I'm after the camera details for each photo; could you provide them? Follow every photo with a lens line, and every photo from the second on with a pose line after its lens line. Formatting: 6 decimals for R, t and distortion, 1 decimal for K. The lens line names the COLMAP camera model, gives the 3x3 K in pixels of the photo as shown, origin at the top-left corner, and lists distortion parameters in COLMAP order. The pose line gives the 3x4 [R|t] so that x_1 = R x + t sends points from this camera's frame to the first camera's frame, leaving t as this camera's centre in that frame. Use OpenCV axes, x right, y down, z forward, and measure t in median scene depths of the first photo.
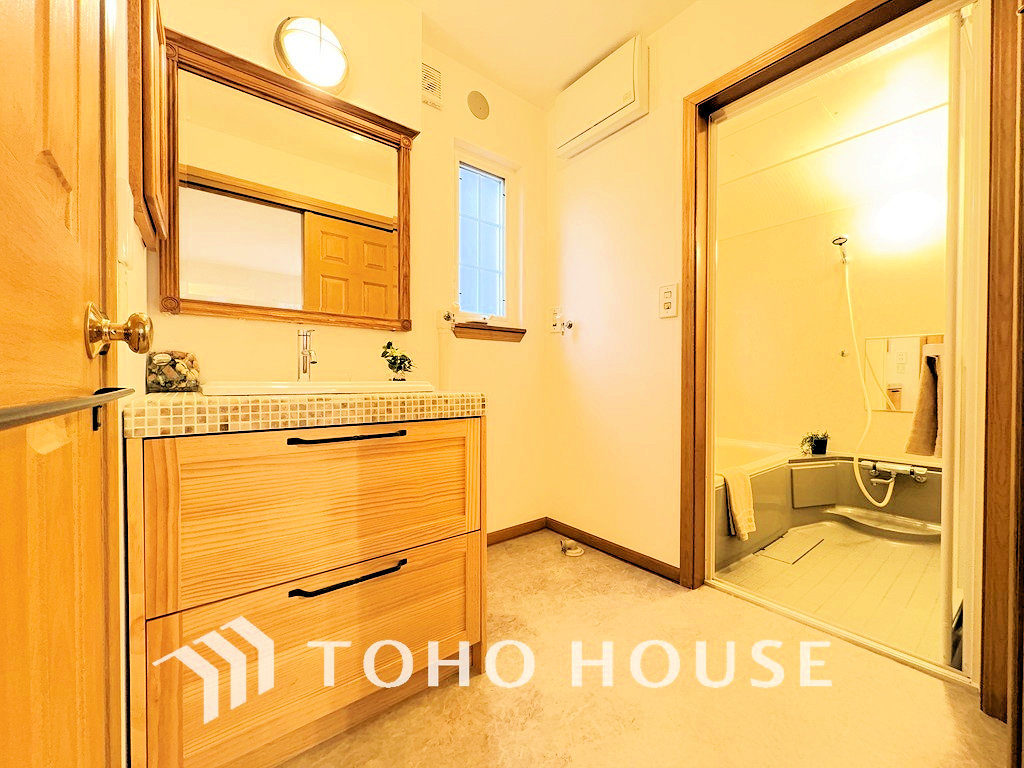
lens RADIAL K [[404.5, 0, 508.9], [0, 404.5, 382.9], [0, 0, 1]] dist [-0.000905, 0.000277]
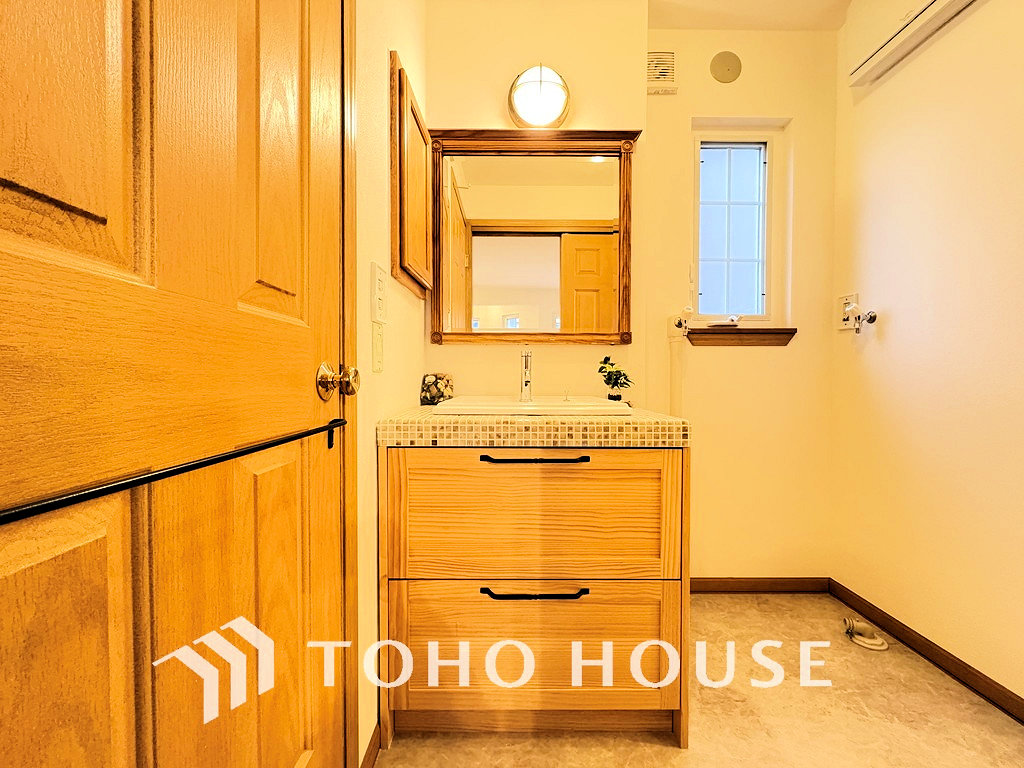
lens RADIAL K [[404.5, 0, 512.4], [0, 404.5, 382.9], [0, 0, 1]] dist [-0.000905, 0.000277]
pose [[0.788893, 0.009117, -0.614462, 0.170001], [-0.006249, 0.999957, 0.006814, -0.056929], [0.614498, -0.001535, 0.788917, 0.107452]]
